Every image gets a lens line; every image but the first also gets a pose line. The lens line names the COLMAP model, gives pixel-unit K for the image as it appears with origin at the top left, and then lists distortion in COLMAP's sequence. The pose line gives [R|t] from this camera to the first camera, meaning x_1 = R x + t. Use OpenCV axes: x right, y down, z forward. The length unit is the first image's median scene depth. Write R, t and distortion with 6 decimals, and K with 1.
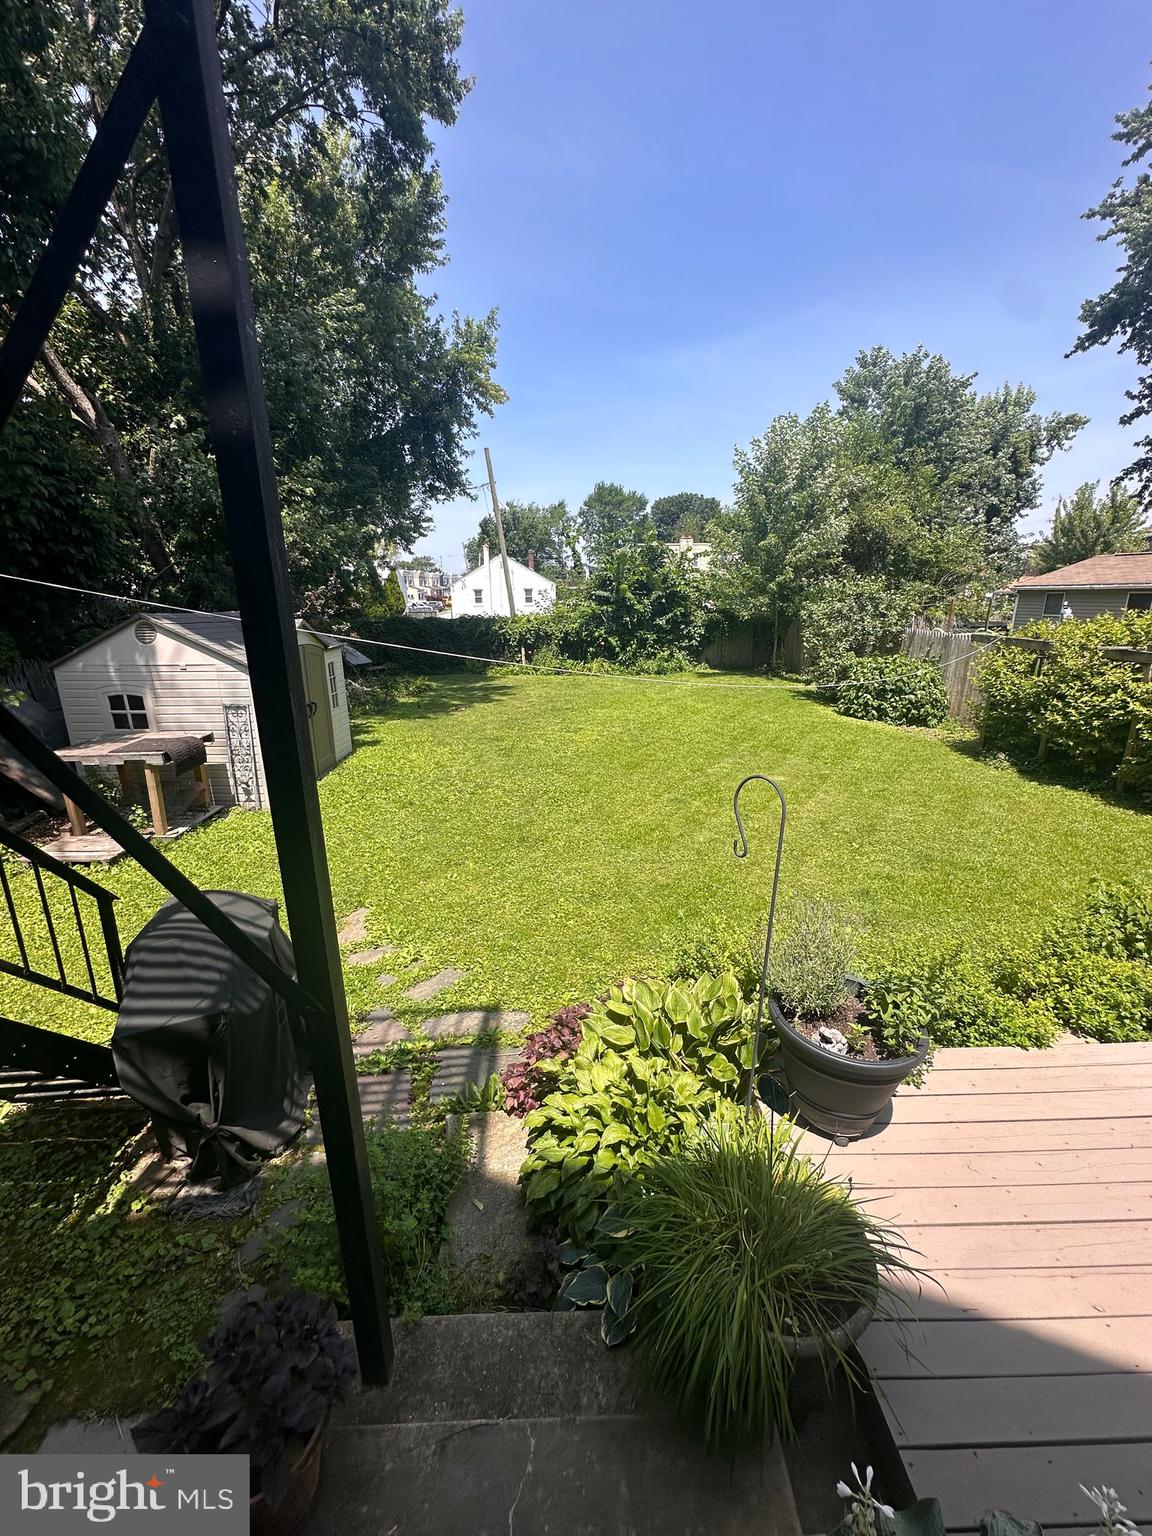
lens RADIAL K [[614.6, 0, 573.3], [0, 614.6, 770.4], [0, 0, 1]] dist [-0.004443, 0.001057]
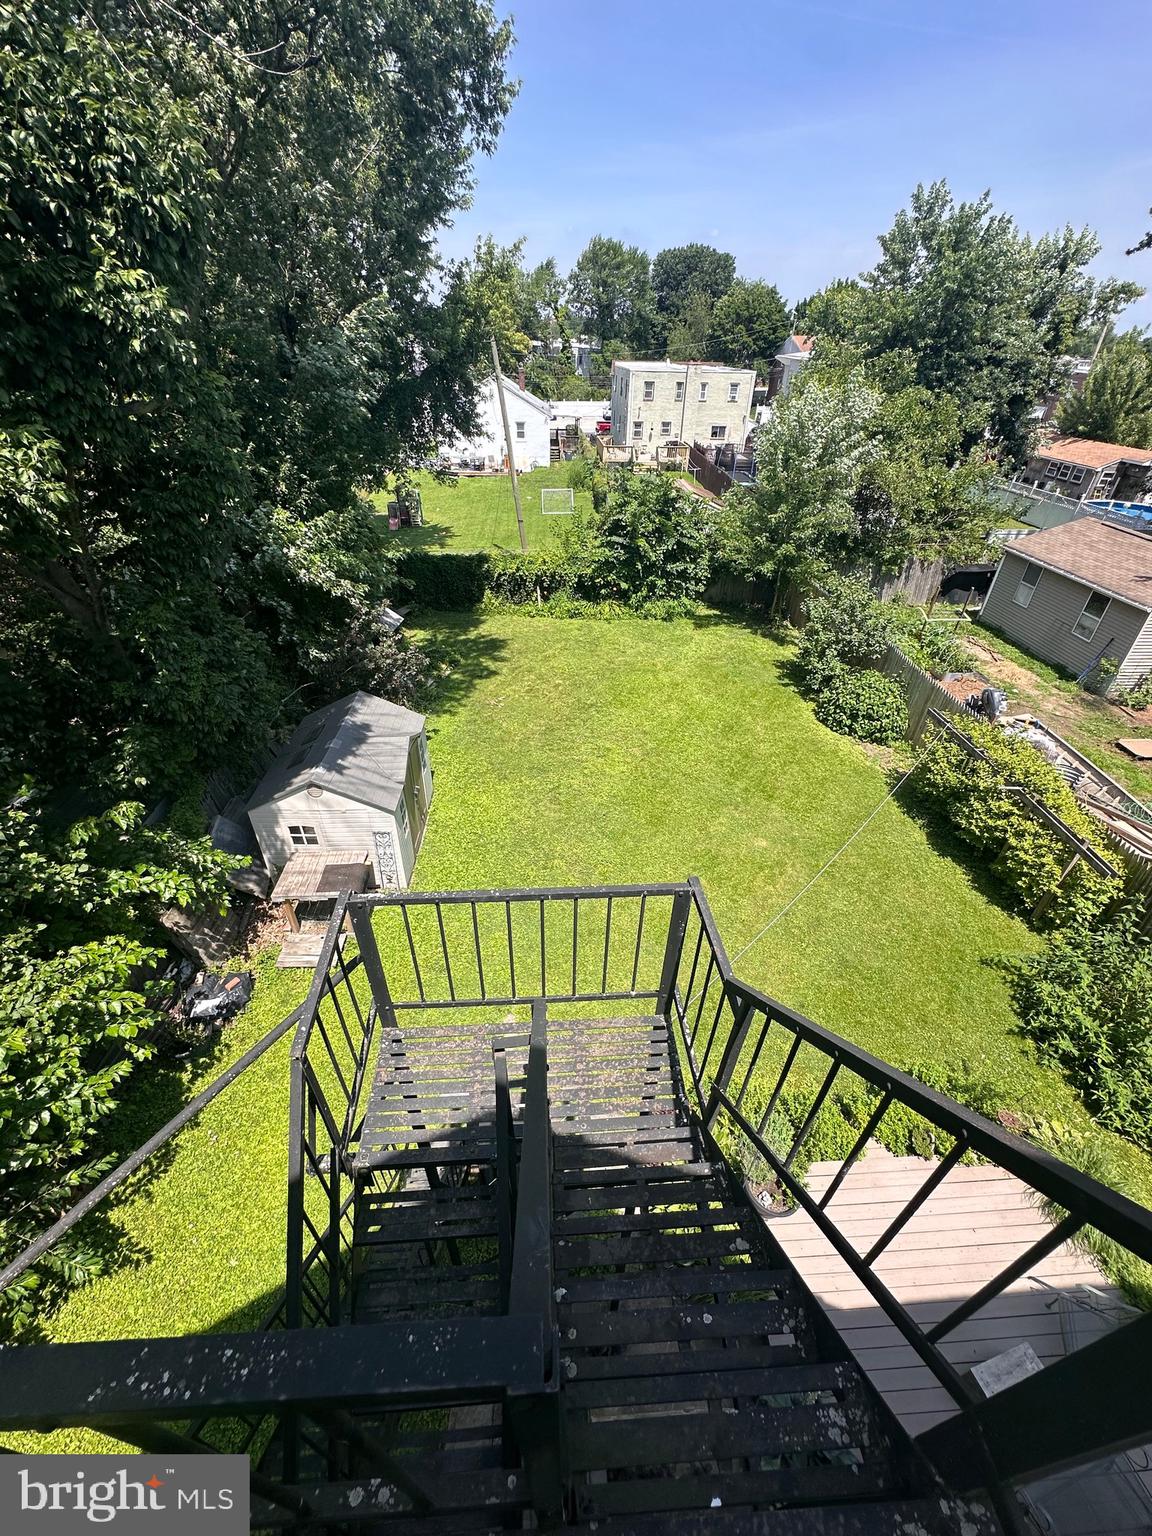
lens RADIAL K [[614.6, 0, 573.0], [0, 614.6, 767.3], [0, 0, 1]] dist [-0.004443, 0.001057]
pose [[0.999299, 0.006027, 0.036958, -0.211368], [-0.017761, 0.945164, 0.326113, -0.885502], [-0.032966, -0.326541, 0.944608, -0.349529]]
